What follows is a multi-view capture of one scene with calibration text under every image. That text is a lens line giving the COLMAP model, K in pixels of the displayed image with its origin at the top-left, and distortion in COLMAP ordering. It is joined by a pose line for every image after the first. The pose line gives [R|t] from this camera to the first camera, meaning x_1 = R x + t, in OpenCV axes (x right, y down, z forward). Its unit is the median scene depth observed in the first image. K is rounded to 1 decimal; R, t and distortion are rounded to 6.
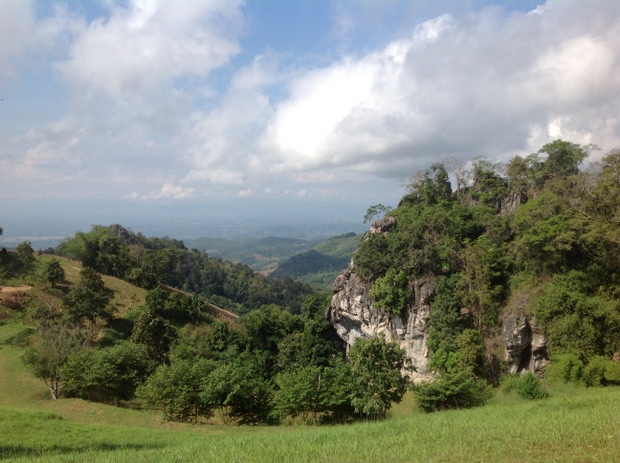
lens RADIAL K [[635.8, 0, 310.1], [0, 635.8, 232.7], [0, 0, 1]] dist [0.038123, 0.000000]
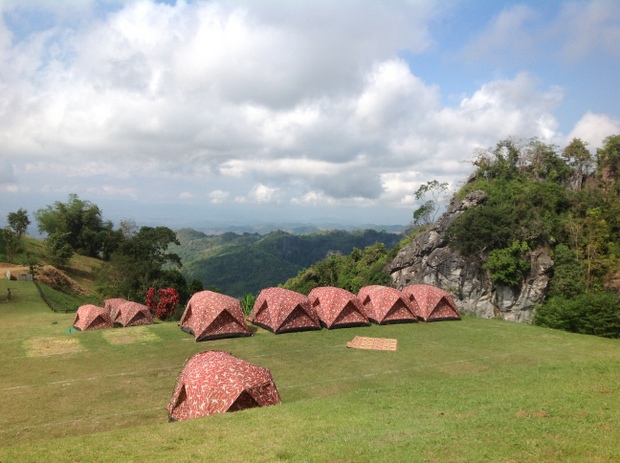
lens RADIAL K [[635.8, 0, 310.0], [0, 635.8, 231.0], [0, 0, 1]] dist [0.038123, 0.000000]
pose [[0.917880, 0.014792, 0.396583, -0.535788], [-0.011500, 0.999877, -0.010679, 0.054697], [-0.396692, 0.005241, 0.917937, 0.199060]]
